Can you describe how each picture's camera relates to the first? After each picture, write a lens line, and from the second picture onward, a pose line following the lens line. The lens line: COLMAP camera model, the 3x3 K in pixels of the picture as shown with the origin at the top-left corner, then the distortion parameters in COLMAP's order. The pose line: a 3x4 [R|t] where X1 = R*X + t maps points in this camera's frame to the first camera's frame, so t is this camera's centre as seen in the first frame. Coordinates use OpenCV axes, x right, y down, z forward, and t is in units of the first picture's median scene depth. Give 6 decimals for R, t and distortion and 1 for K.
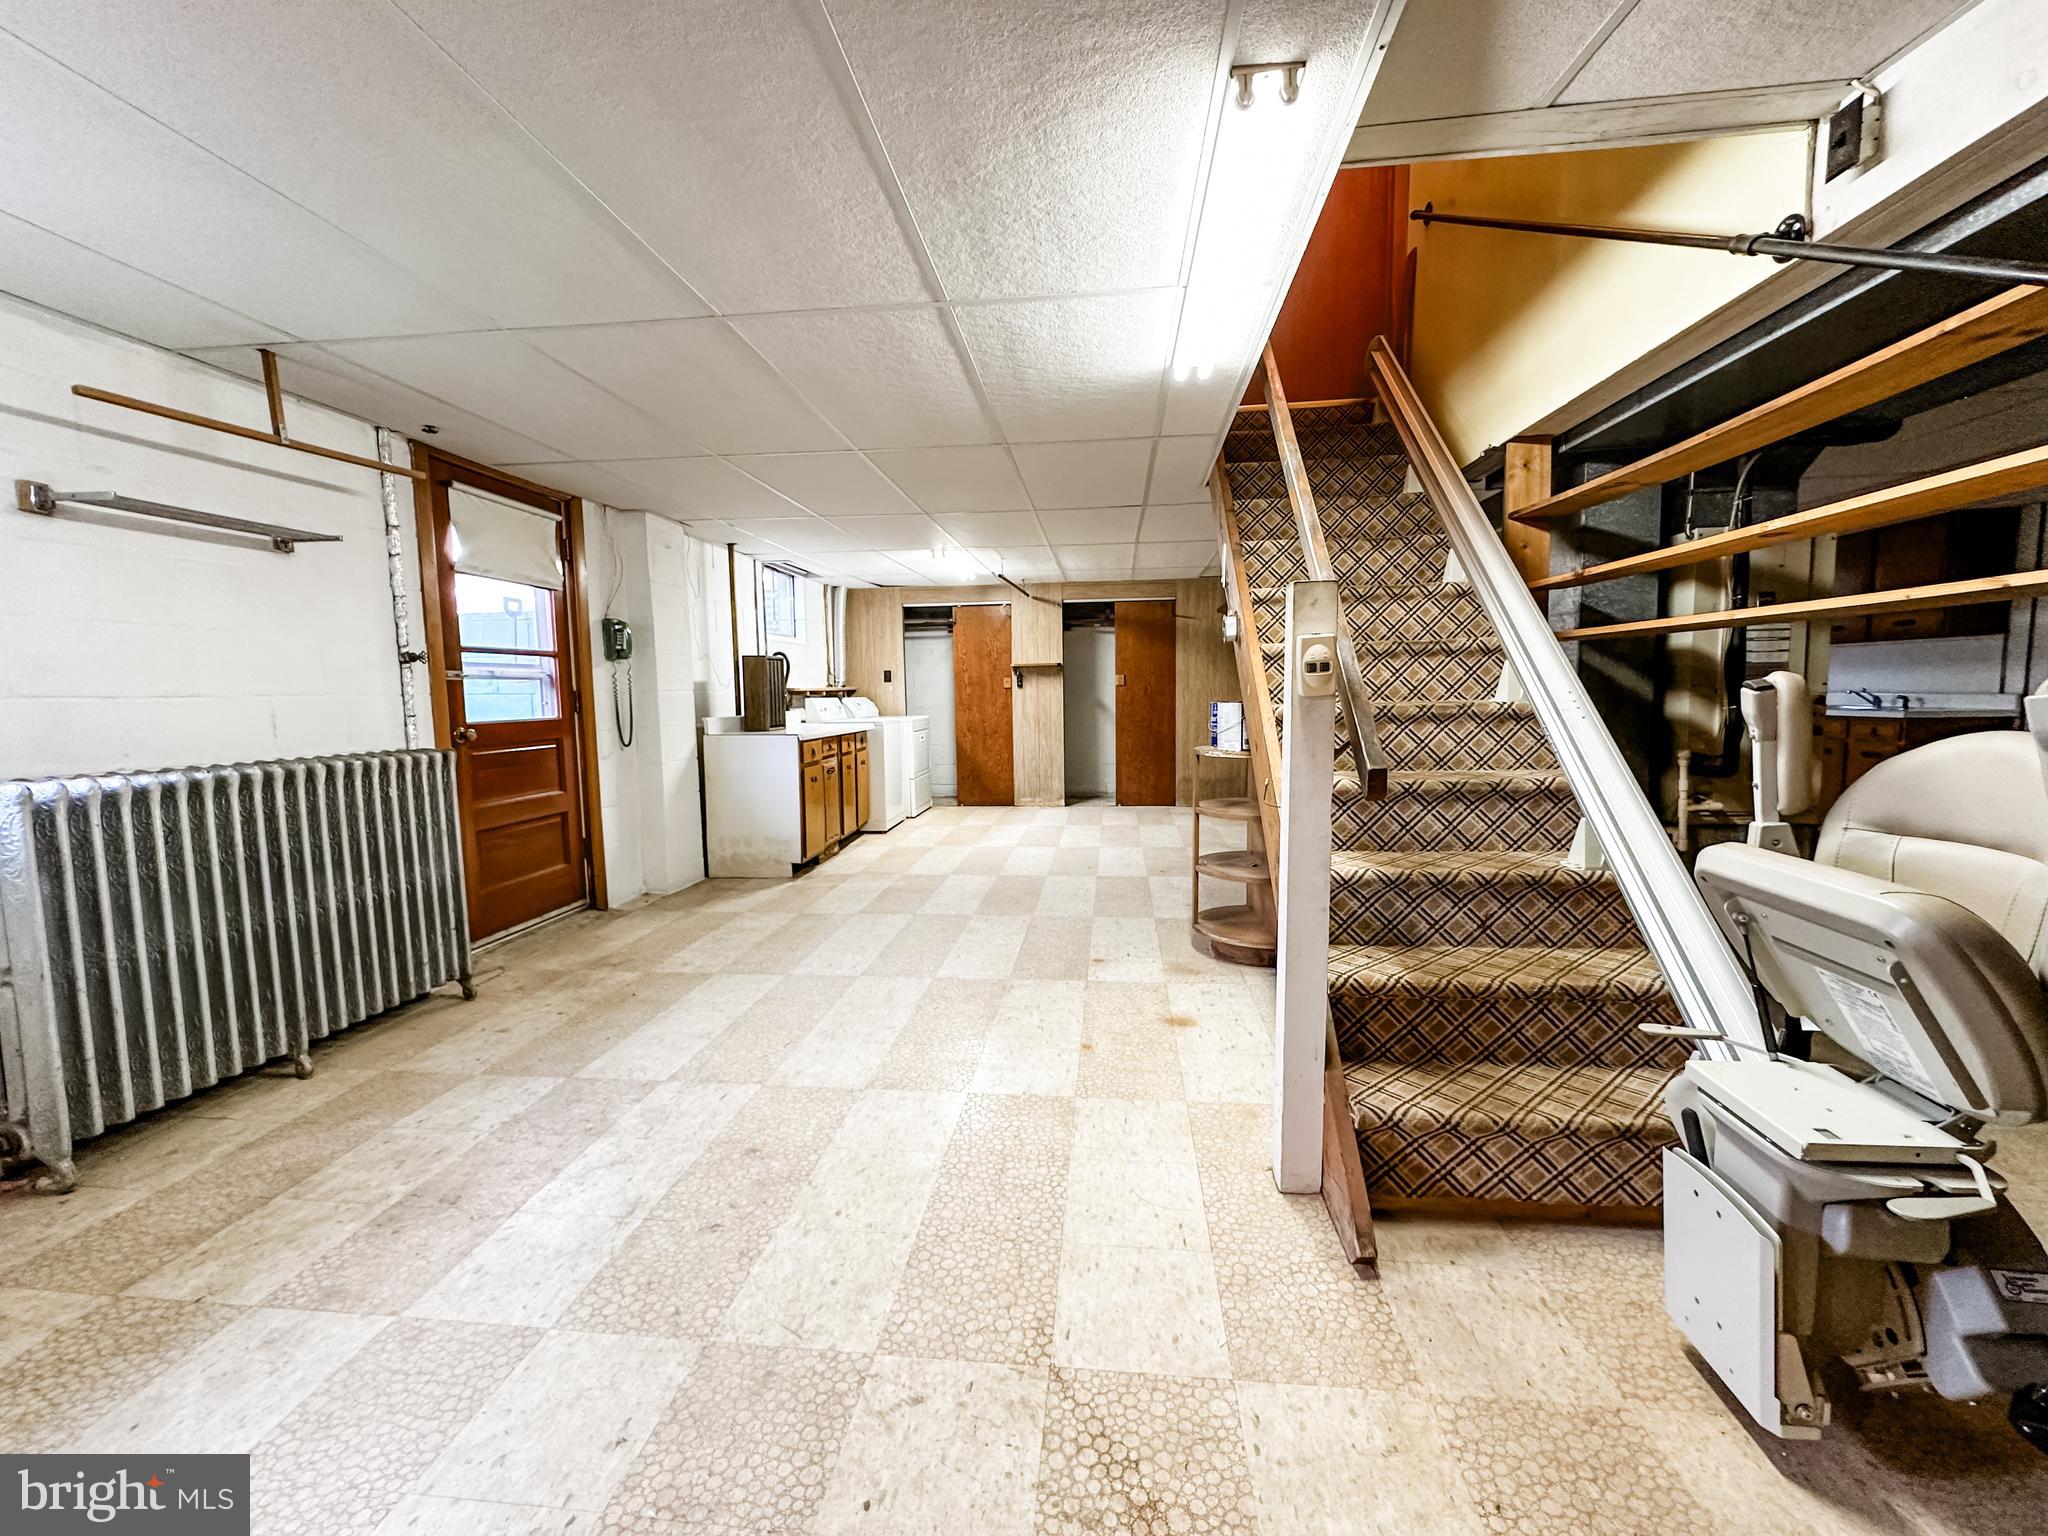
lens RADIAL K [[816.9, 0, 1023.0], [0, 816.9, 764.5], [0, 0, 1]] dist [-0.003391, 0.000586]
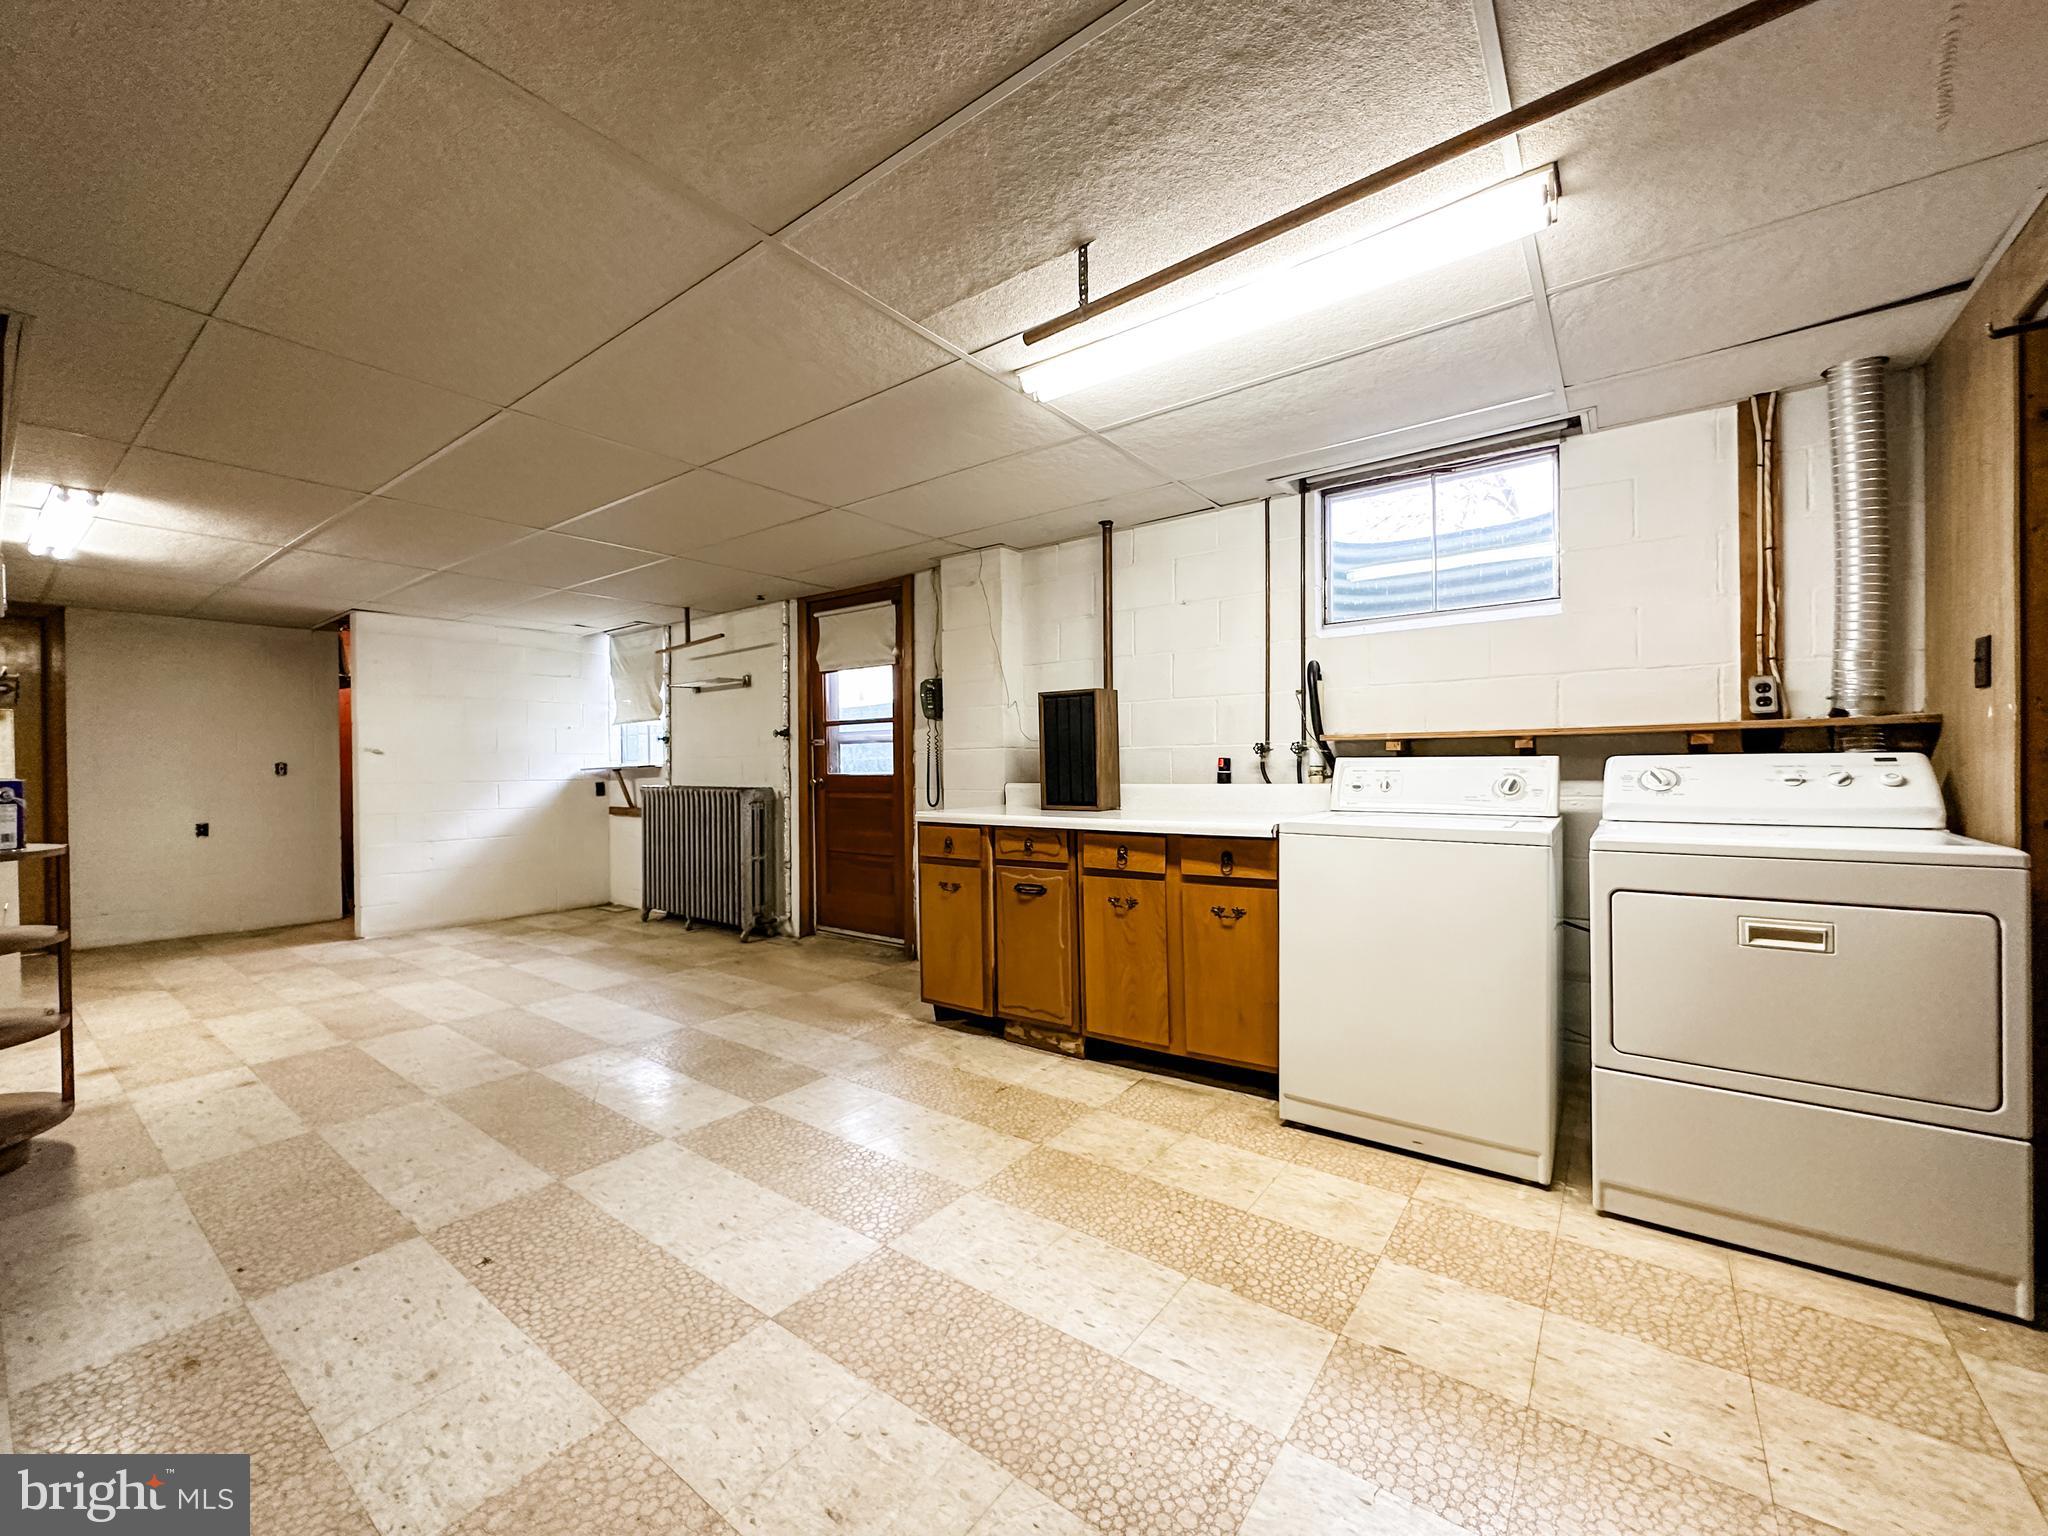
lens RADIAL K [[816.9, 0, 1026.7], [0, 816.9, 769.2], [0, 0, 1]] dist [-0.003391, 0.000586]
pose [[-0.505467, 0.027339, -0.862413, 0.333382], [-0.062793, 0.995682, 0.068367, -0.156064], [0.860558, 0.088710, -0.501568, 1.737878]]
